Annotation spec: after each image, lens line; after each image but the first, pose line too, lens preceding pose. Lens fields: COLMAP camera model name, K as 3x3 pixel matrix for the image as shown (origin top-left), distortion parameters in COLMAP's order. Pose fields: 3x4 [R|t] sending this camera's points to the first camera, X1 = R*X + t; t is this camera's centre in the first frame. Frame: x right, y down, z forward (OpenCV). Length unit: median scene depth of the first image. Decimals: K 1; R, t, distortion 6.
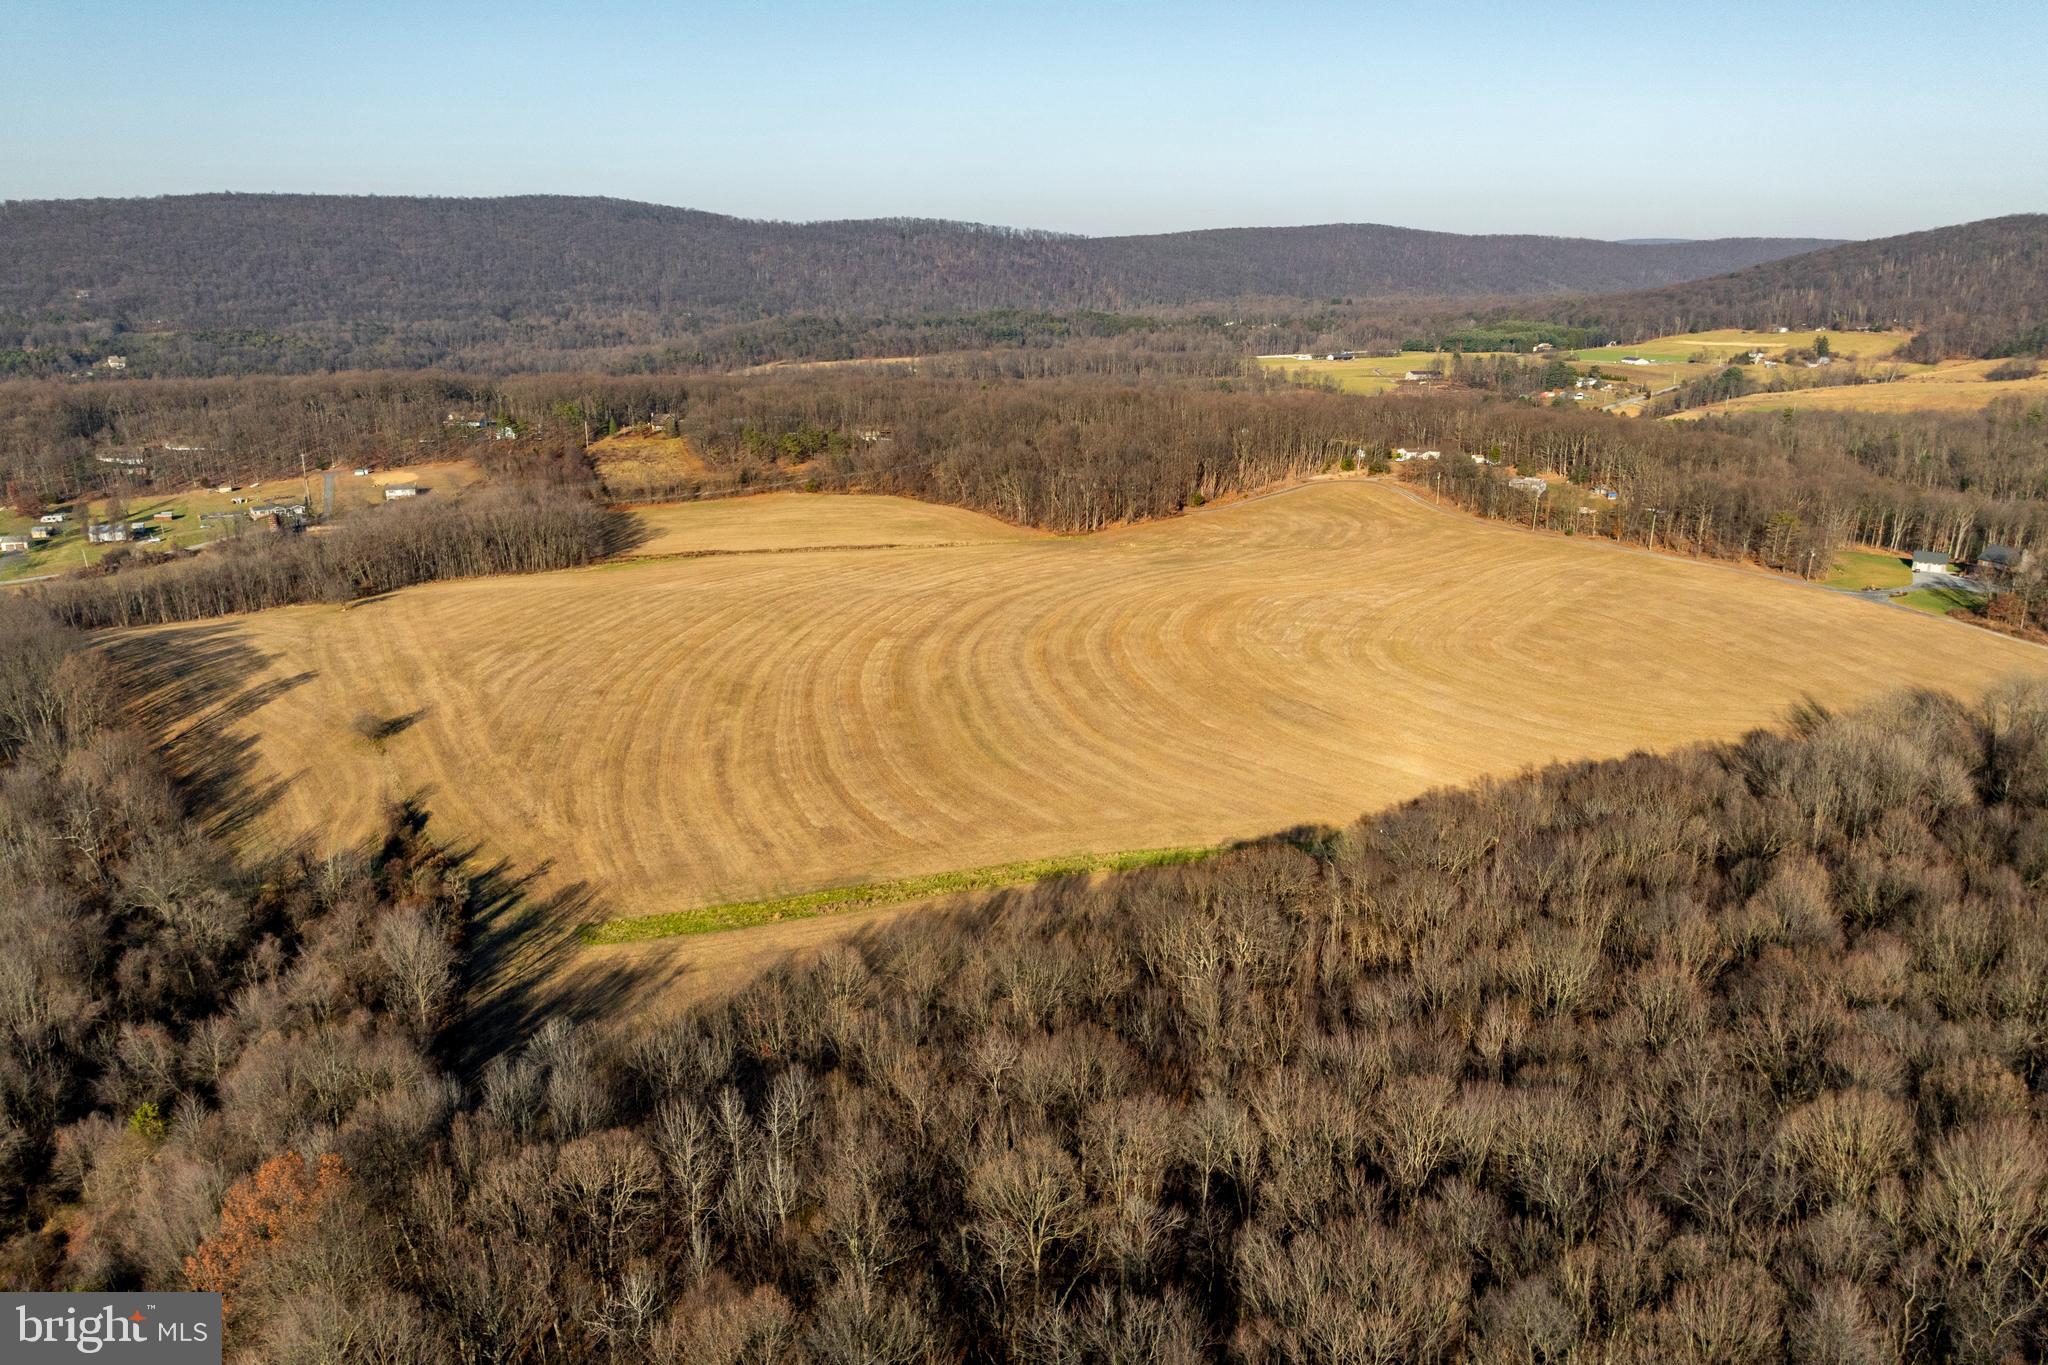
lens RADIAL K [[1452.3, 0, 1021.7], [0, 1452.3, 704.7], [0, 0, 1]] dist [-0.045599, 0.013860]
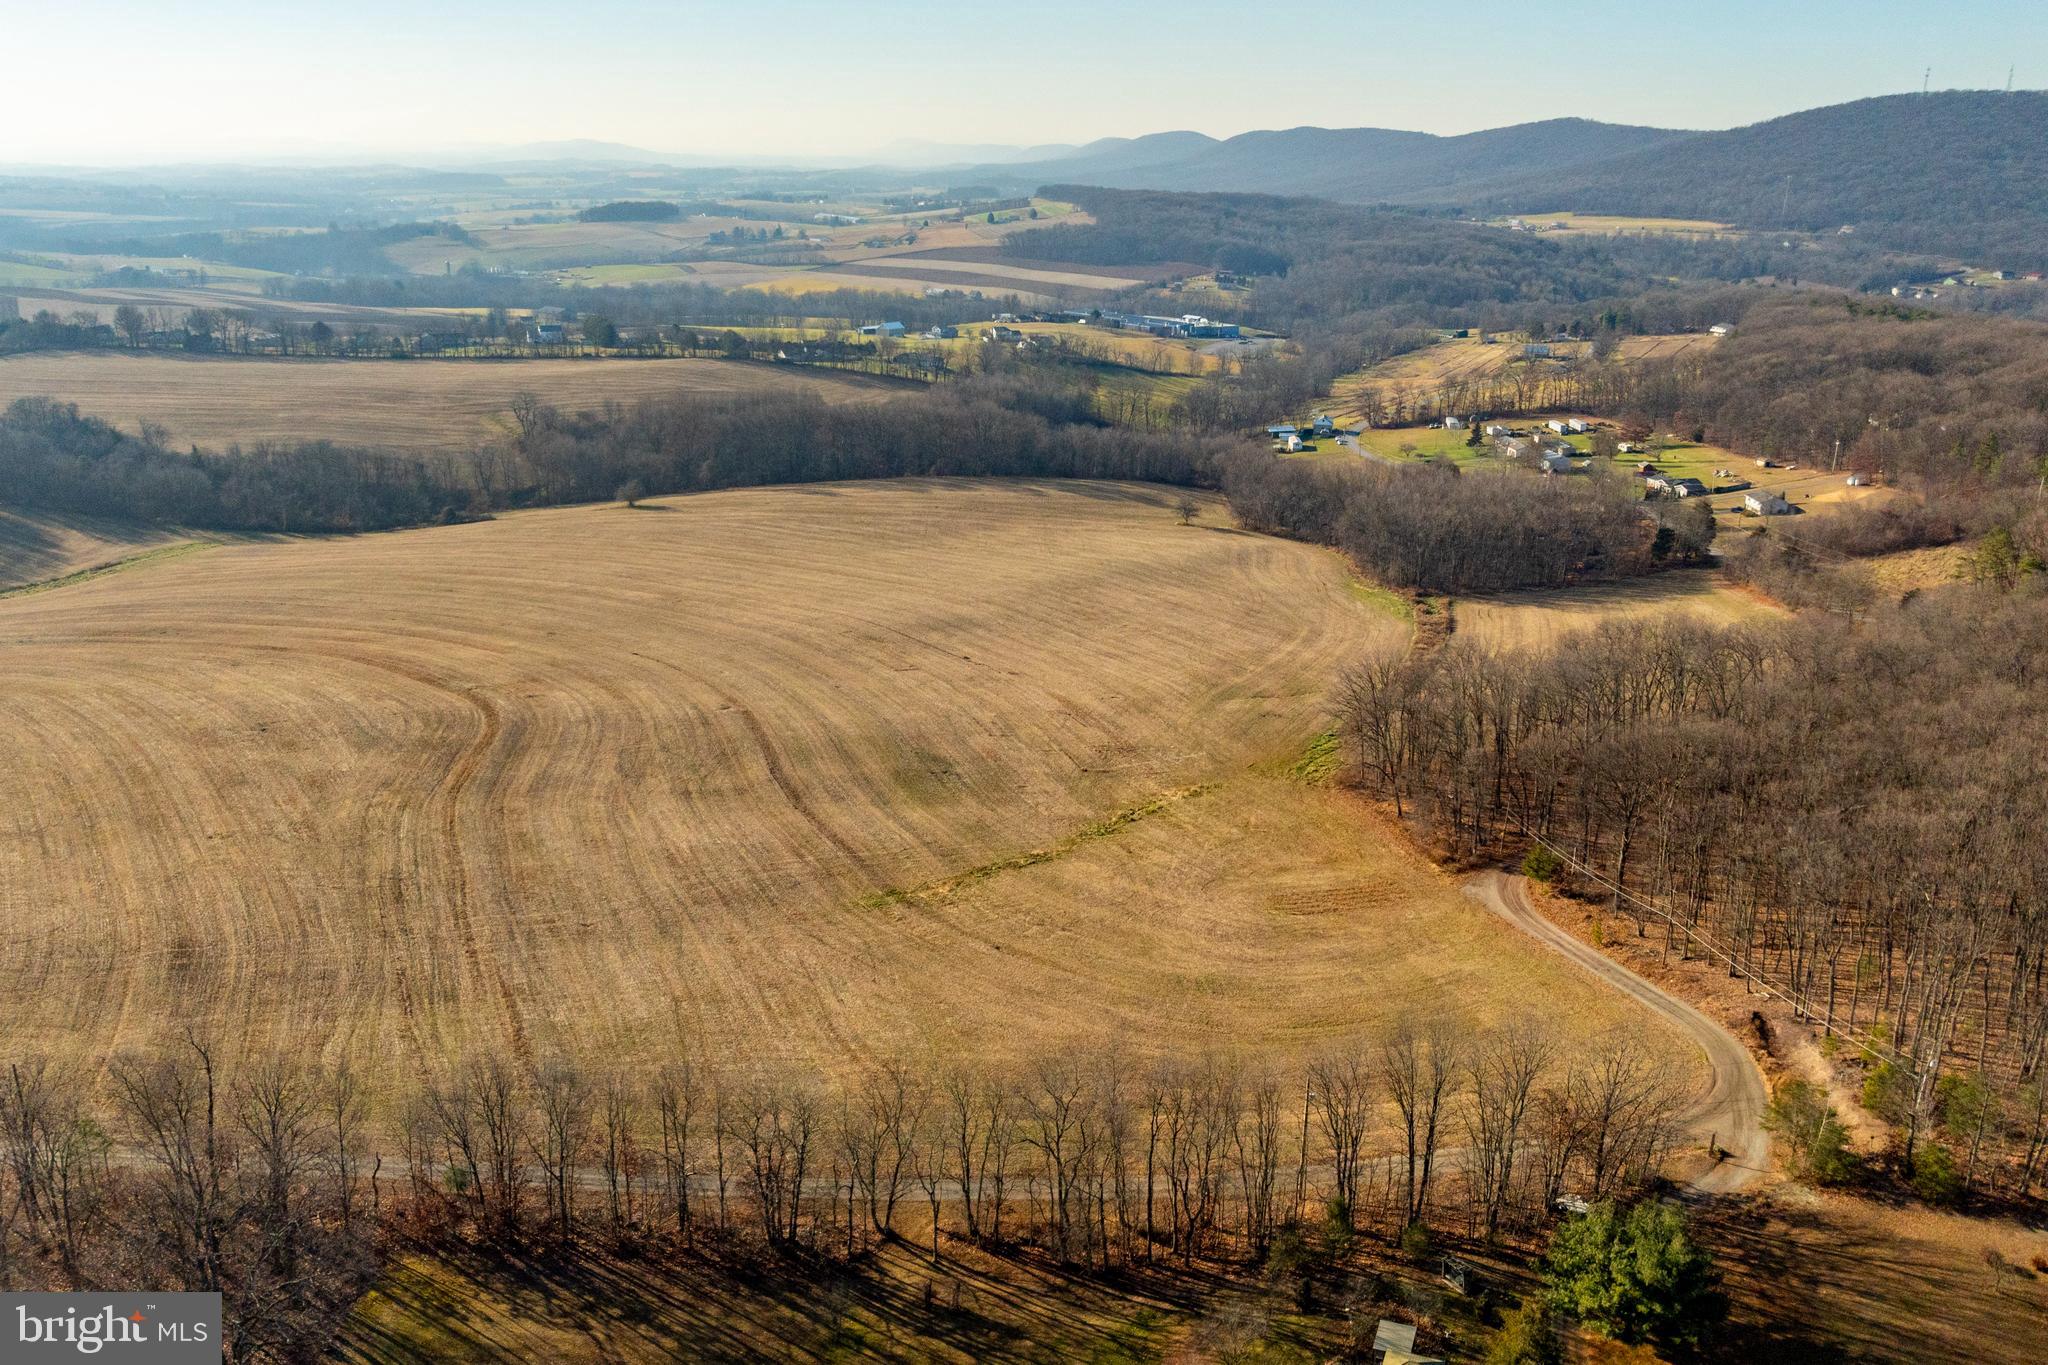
lens RADIAL K [[1725.9, 0, 984.5], [0, 1725.9, 746.8], [0, 0, 1]] dist [-0.045407, 0.010244]
pose [[-0.332248, 0.294113, -0.896163, 0.230793], [-0.298153, 0.868668, 0.395628, -0.126582], [0.894827, 0.398640, -0.200923, 0.424775]]
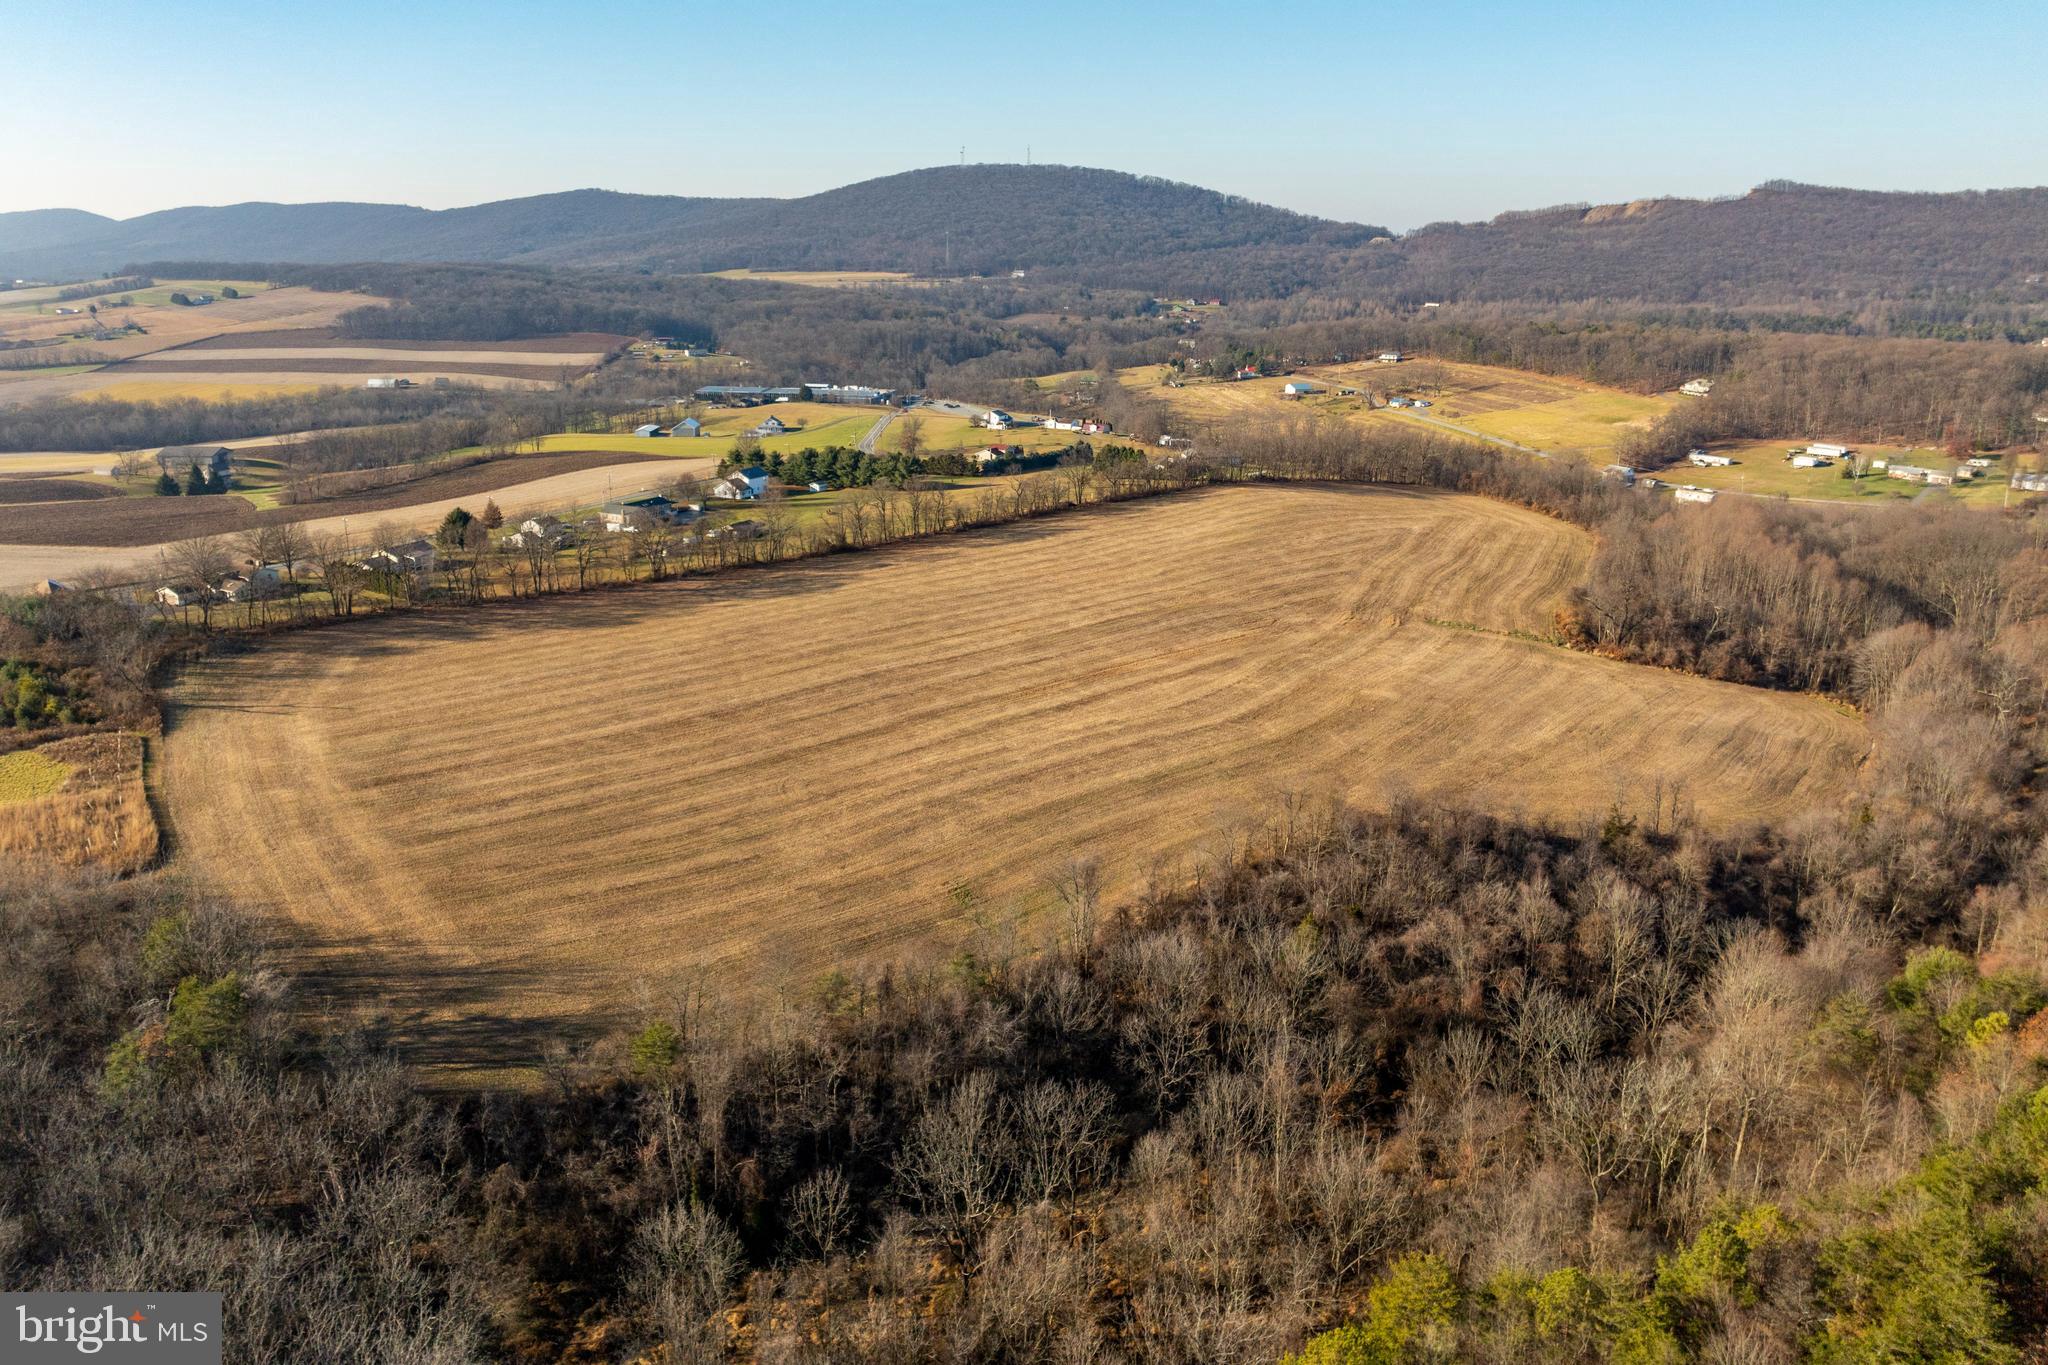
lens RADIAL K [[1452.3, 0, 1026.8], [0, 1452.3, 665.8], [0, 0, 1]] dist [-0.045599, 0.013860]
pose [[0.408101, 0.251605, -0.877581, -0.004175], [-0.274281, 0.950654, 0.145006, 0.023346], [0.870760, 0.181527, 0.456973, -0.027273]]
